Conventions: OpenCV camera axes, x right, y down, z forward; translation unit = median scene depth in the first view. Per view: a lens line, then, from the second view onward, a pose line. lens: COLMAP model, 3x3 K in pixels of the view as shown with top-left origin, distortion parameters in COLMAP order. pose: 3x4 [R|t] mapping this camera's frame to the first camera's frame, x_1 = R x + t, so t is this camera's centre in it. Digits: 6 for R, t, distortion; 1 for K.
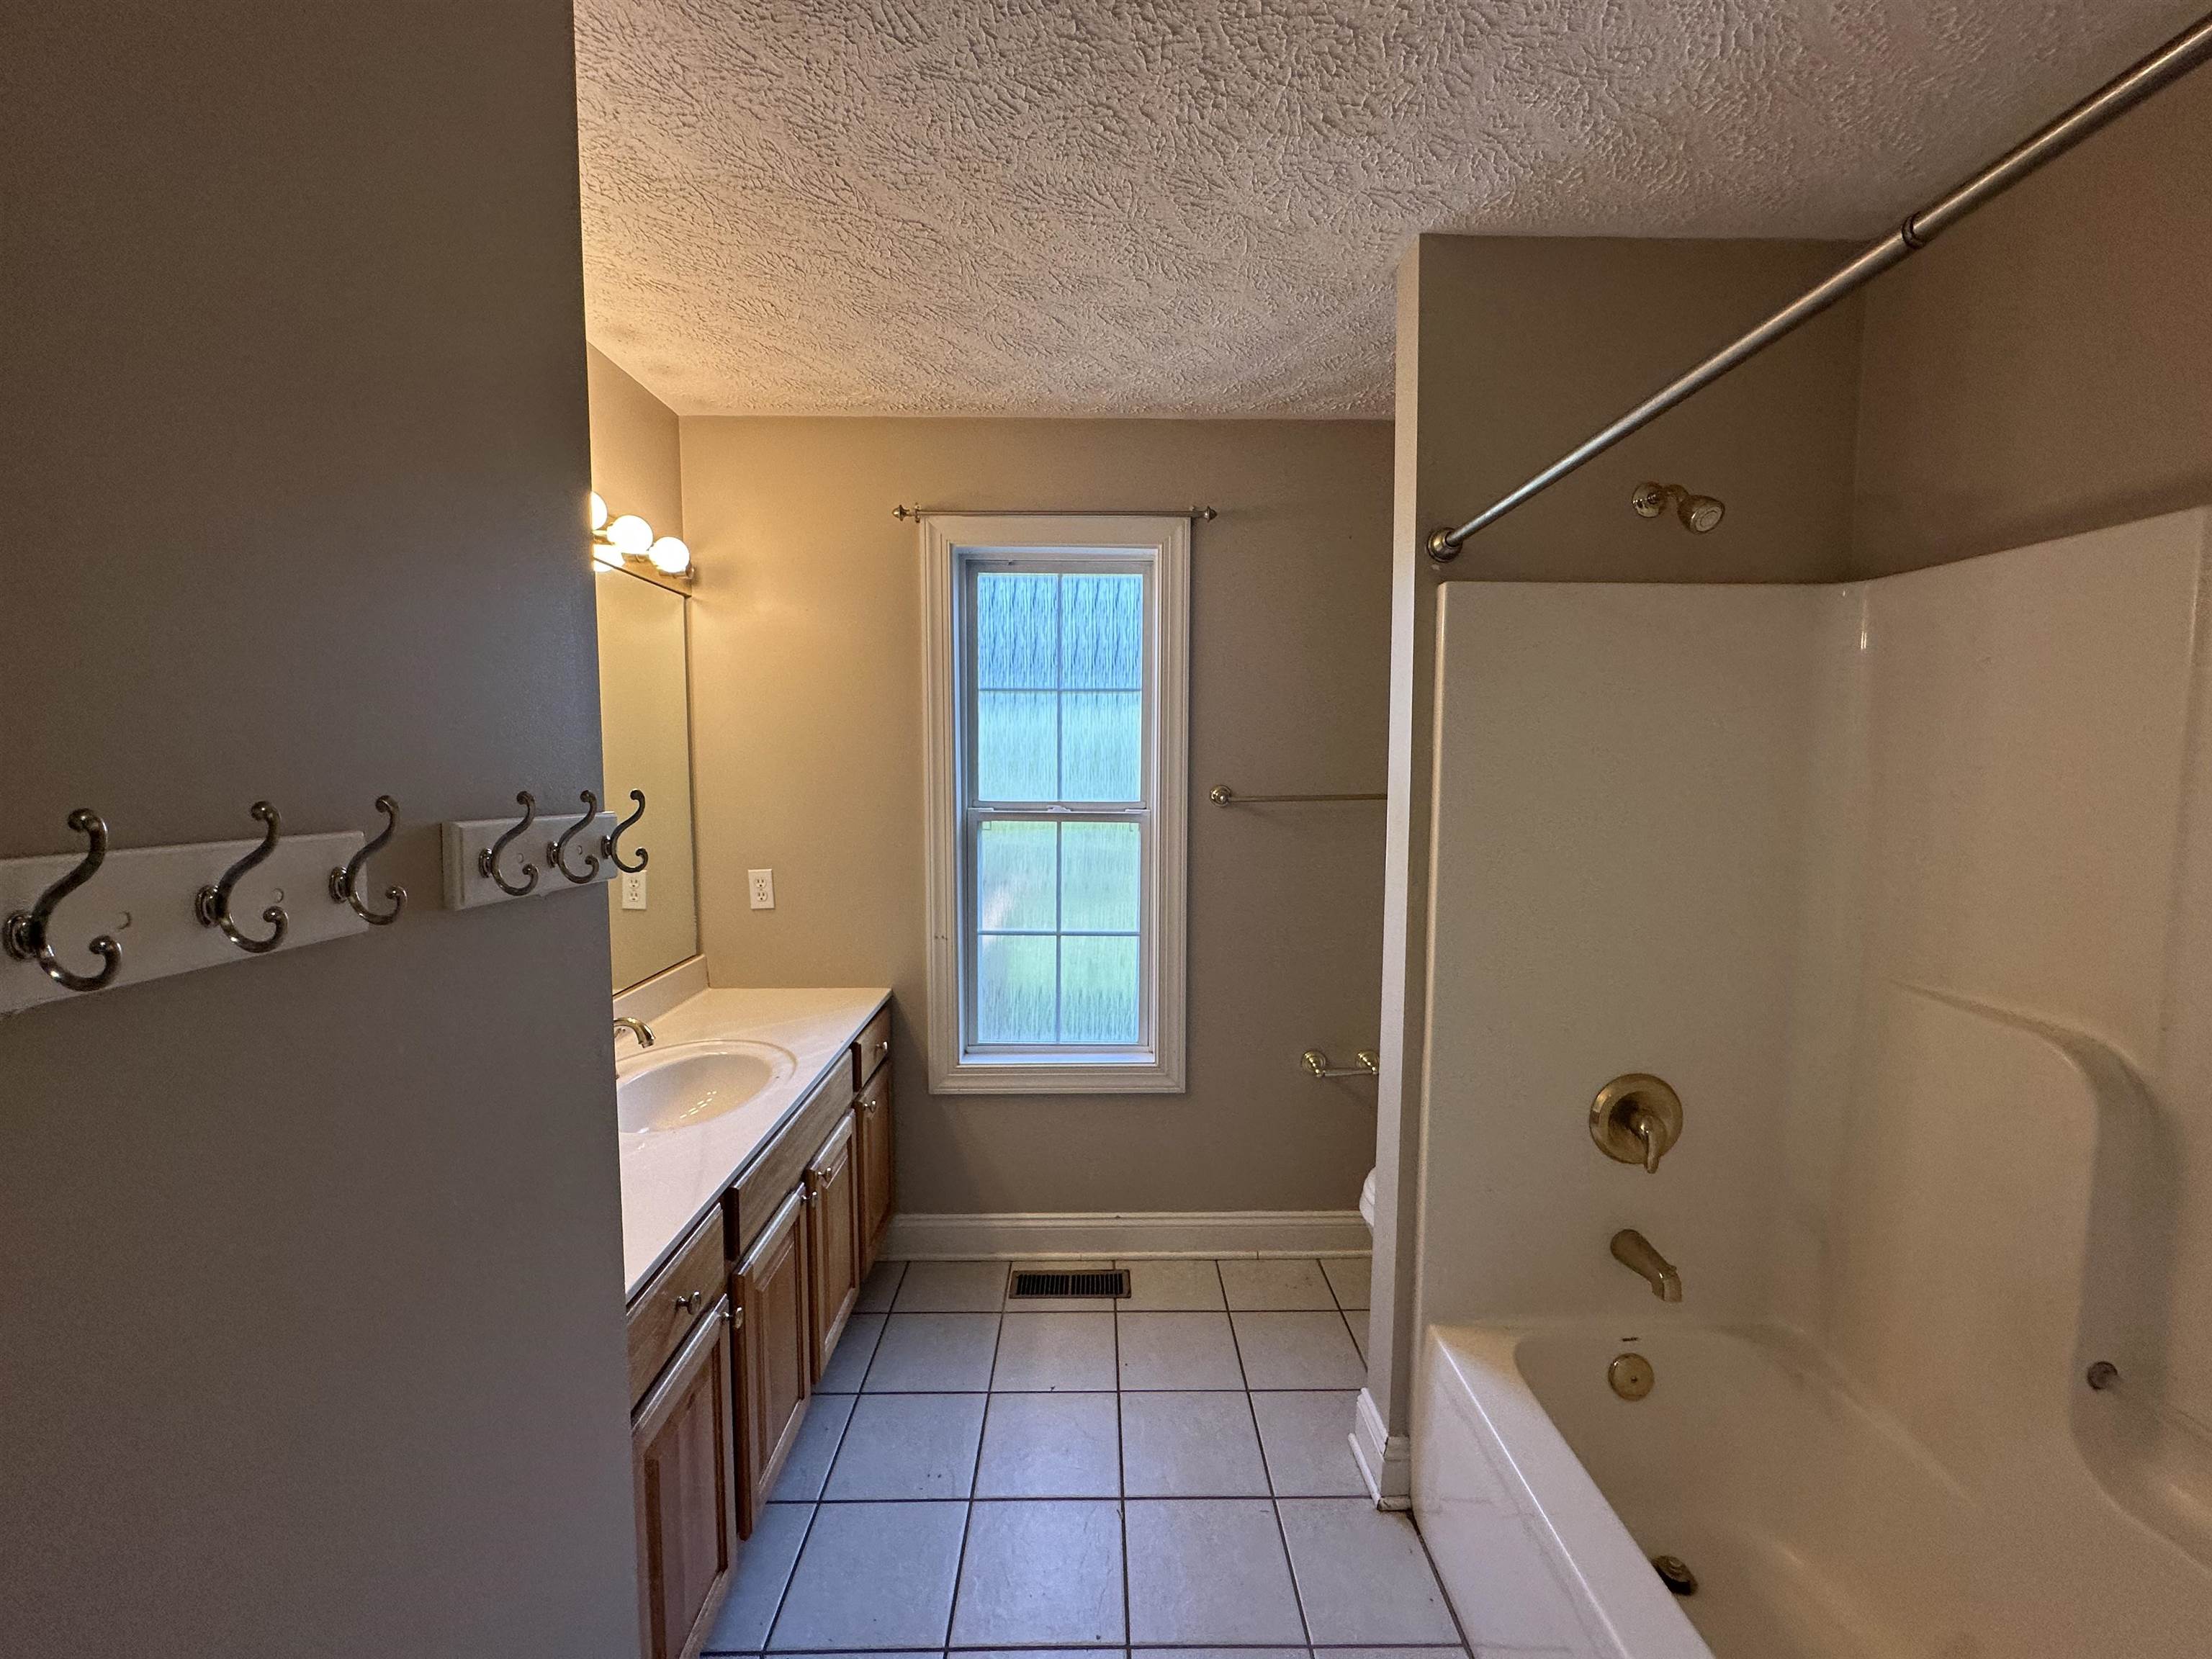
lens RADIAL K [[889.1, 0, 1109.5], [0, 889.1, 841.3], [0, 0, 1]] dist [0.000884, 0.000227]
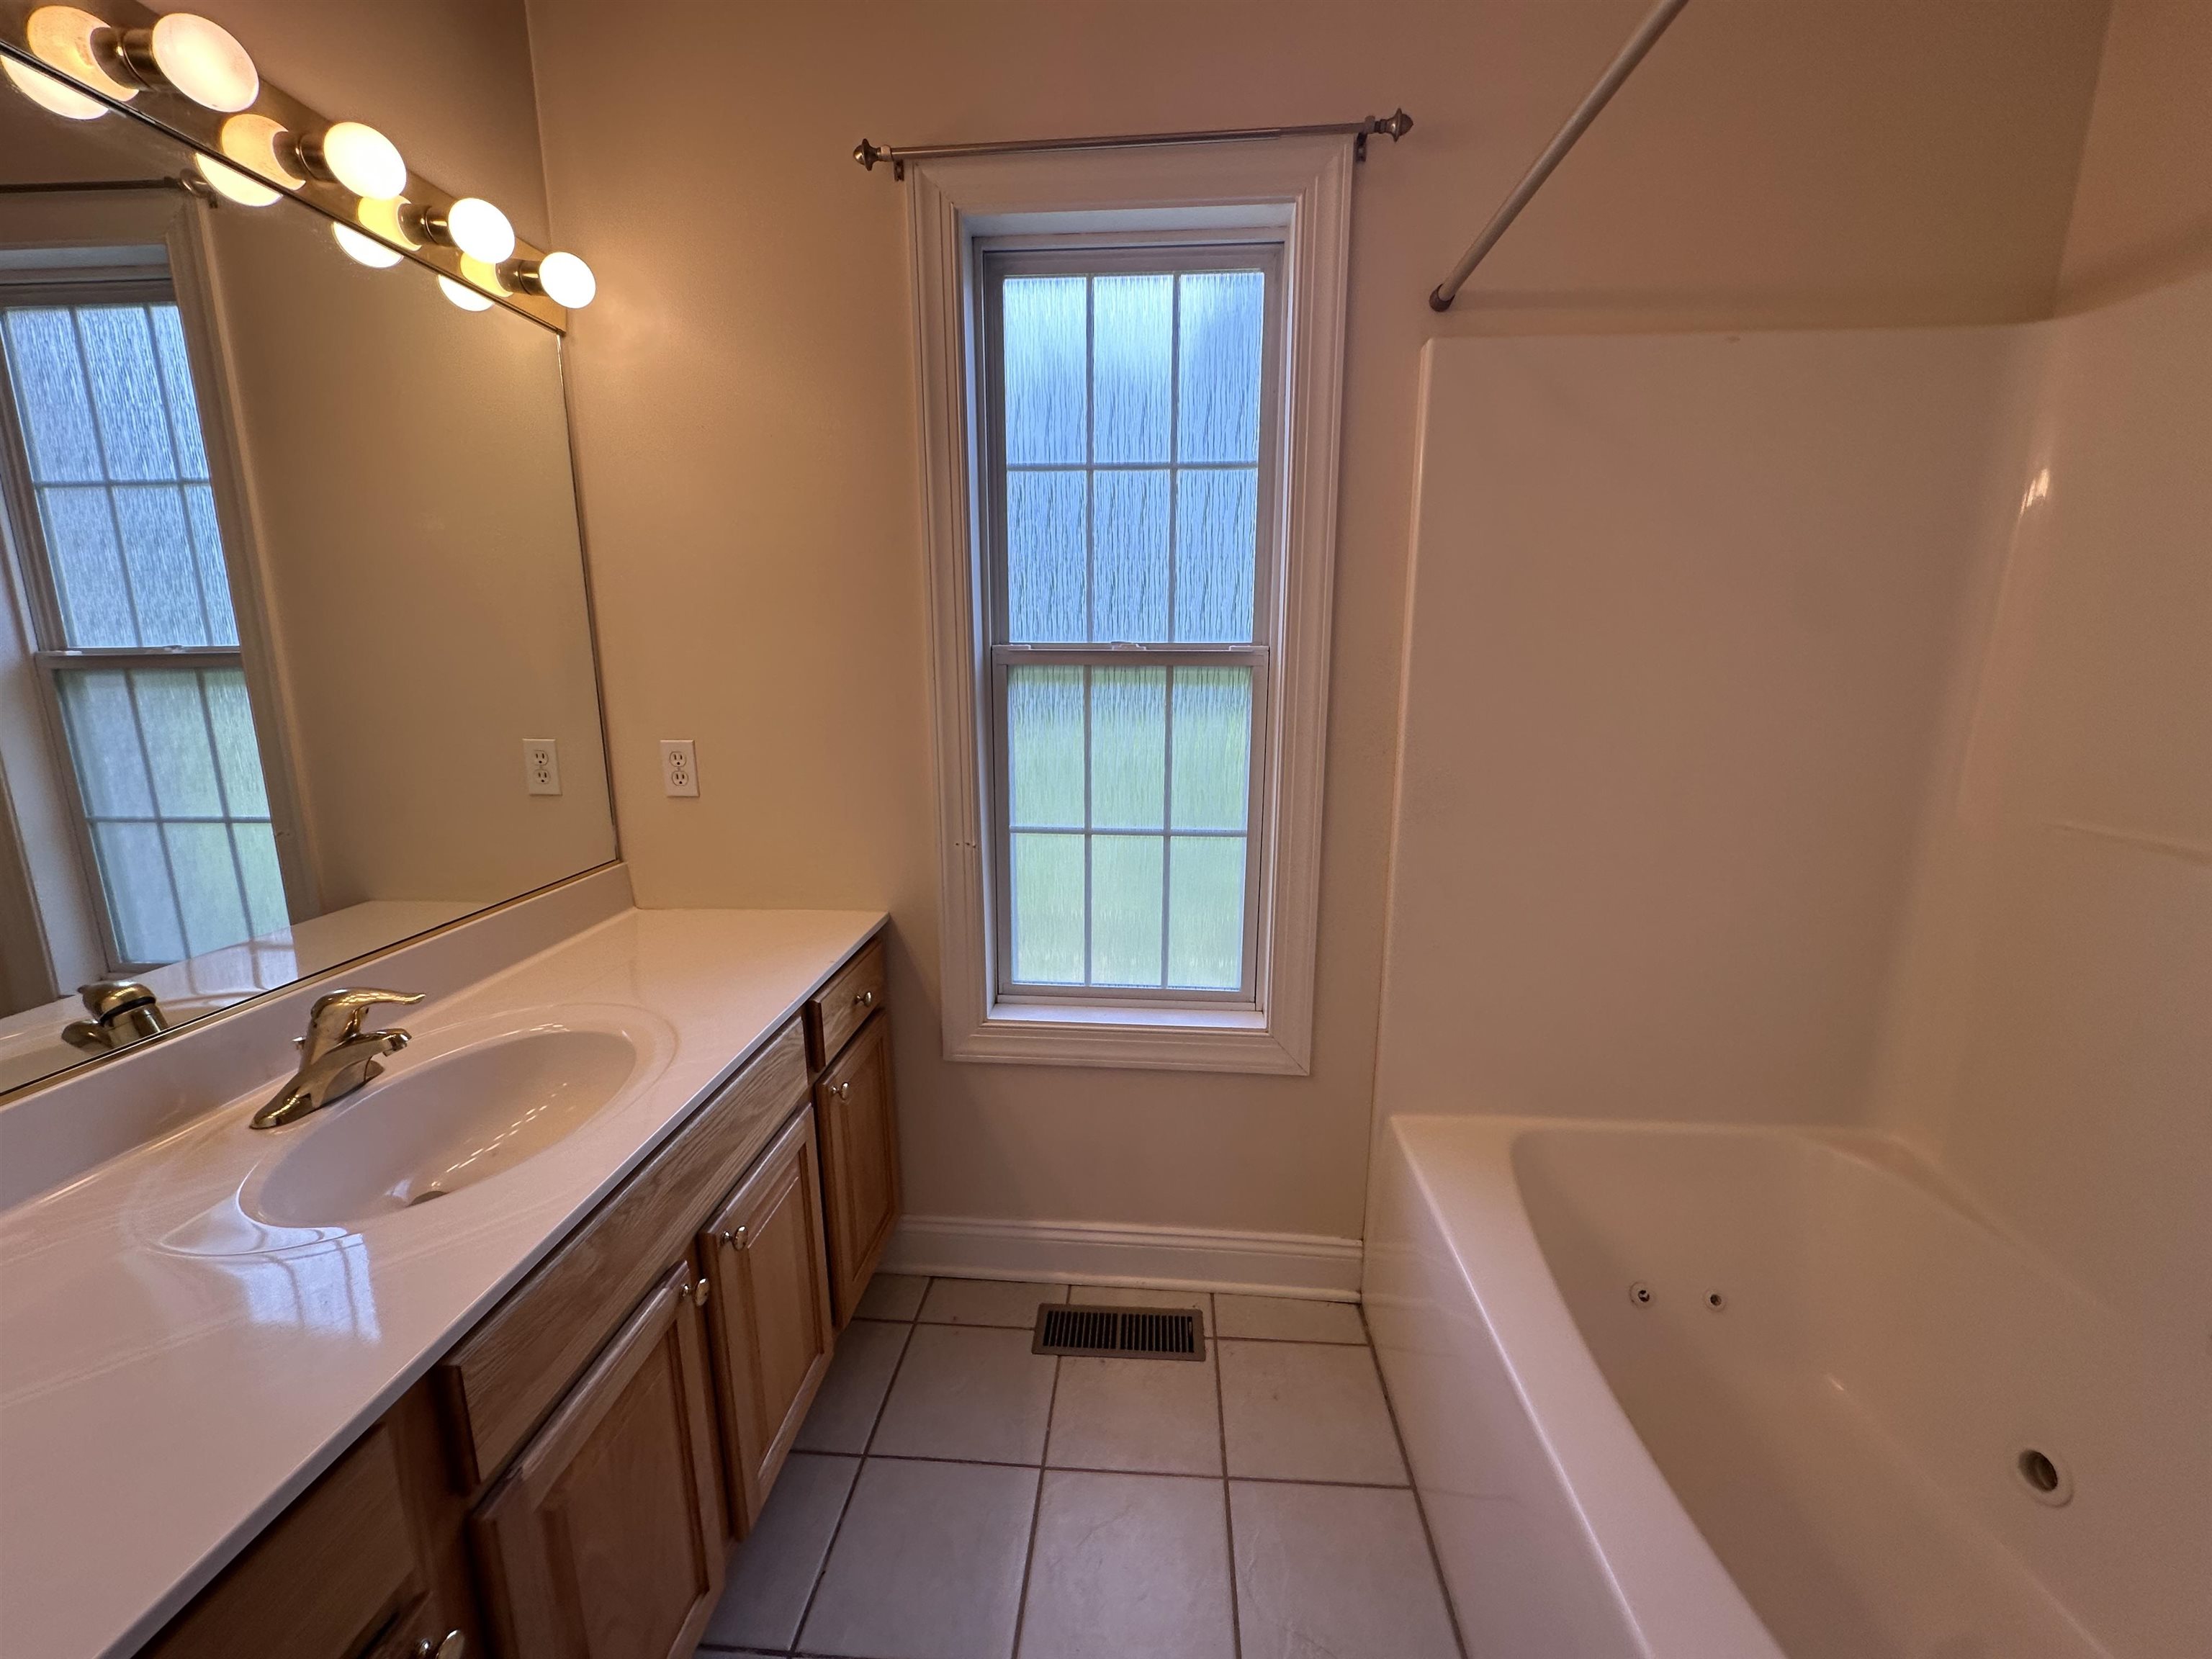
lens RADIAL K [[889.1, 0, 1102.4], [0, 889.1, 835.9], [0, 0, 1]] dist [0.000884, 0.000227]
pose [[0.996916, 0.011718, -0.077596, -0.024356], [-0.004055, 0.995160, 0.098185, 0.037565], [0.078371, -0.097568, 0.992138, 0.351991]]
